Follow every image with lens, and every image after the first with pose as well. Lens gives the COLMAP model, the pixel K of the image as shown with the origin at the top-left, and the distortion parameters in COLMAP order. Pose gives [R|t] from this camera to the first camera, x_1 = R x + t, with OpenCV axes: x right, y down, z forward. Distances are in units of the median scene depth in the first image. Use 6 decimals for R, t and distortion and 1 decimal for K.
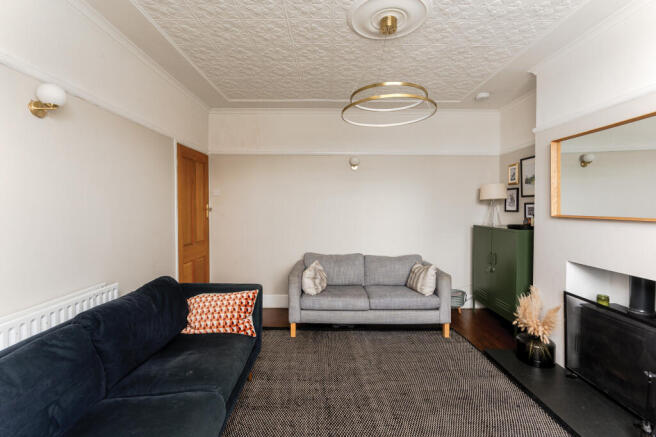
lens RADIAL K [[293.2, 0, 331.1], [0, 293.2, 205.9], [0, 0, 1]] dist [-0.008835, 0.002266]
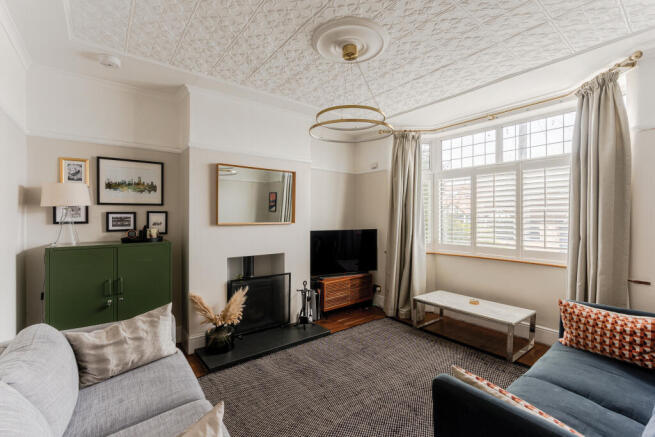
lens RADIAL K [[292.8, 0, 329.4], [0, 292.8, 217.8], [0, 0, 1]] dist [-0.008835, 0.002266]
pose [[-0.598151, -0.007982, 0.801344, -0.366626], [-0.001735, 0.999961, 0.008666, -0.002046], [-0.801382, 0.003793, -0.598141, 1.007415]]
